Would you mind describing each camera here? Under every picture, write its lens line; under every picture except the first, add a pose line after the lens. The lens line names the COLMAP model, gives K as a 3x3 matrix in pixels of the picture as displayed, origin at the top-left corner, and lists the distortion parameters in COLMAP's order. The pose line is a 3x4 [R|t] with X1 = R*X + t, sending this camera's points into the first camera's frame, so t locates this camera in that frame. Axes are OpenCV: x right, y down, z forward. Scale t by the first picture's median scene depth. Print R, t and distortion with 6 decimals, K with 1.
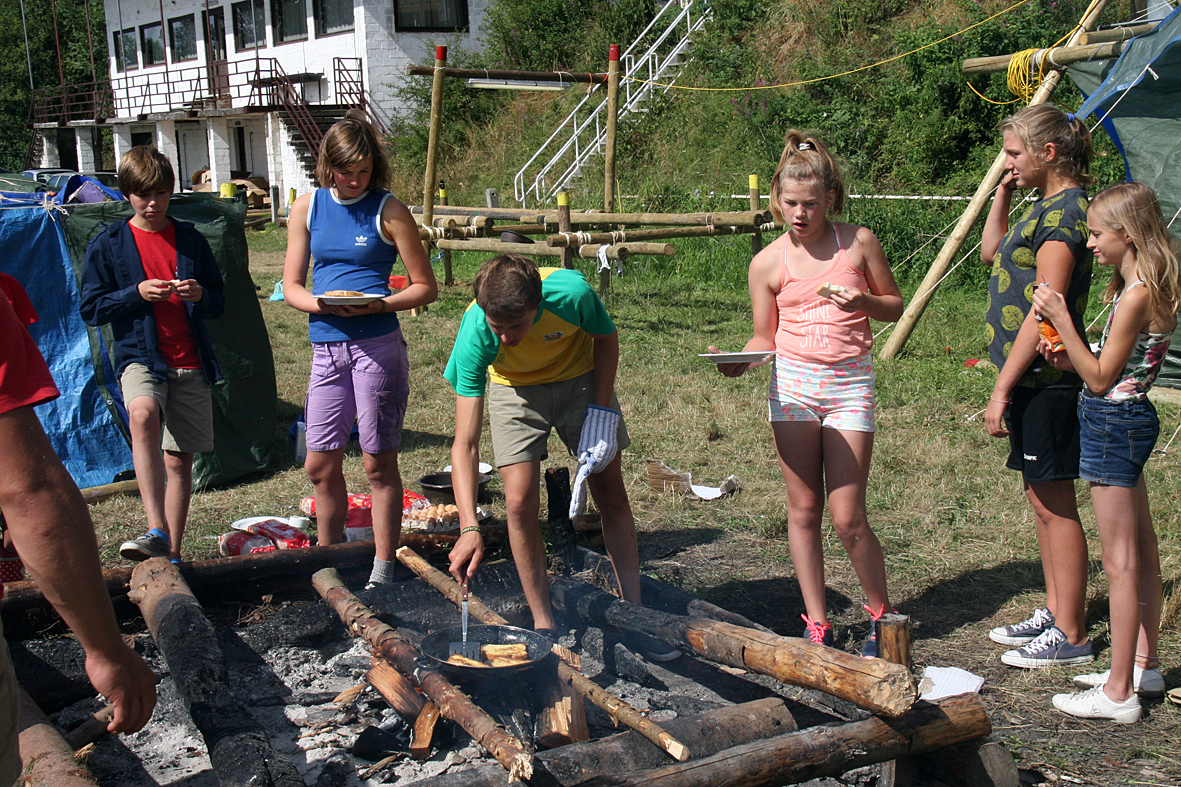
lens RADIAL K [[1698.0, 0, 584.6], [0, 1698.0, 373.9], [0, 0, 1]] dist [0.214726, 0.000000]
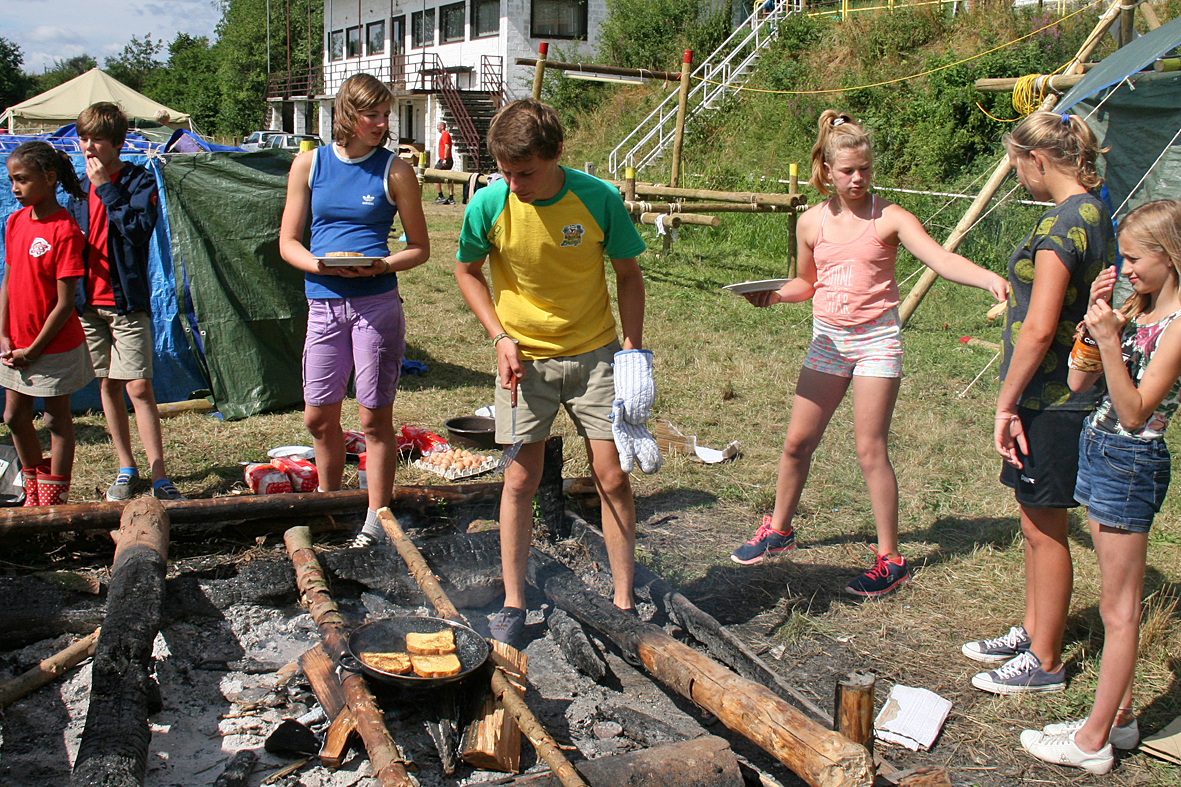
lens RADIAL K [[1279.5, 0, 562.5], [0, 1279.5, 364.9], [0, 0, 1]] dist [-0.056853, 0.000000]
pose [[0.994101, 0.075177, -0.078178, 0.036823], [-0.071391, 0.996187, 0.050157, -0.019945], [0.081650, -0.044280, 0.995677, 0.187717]]
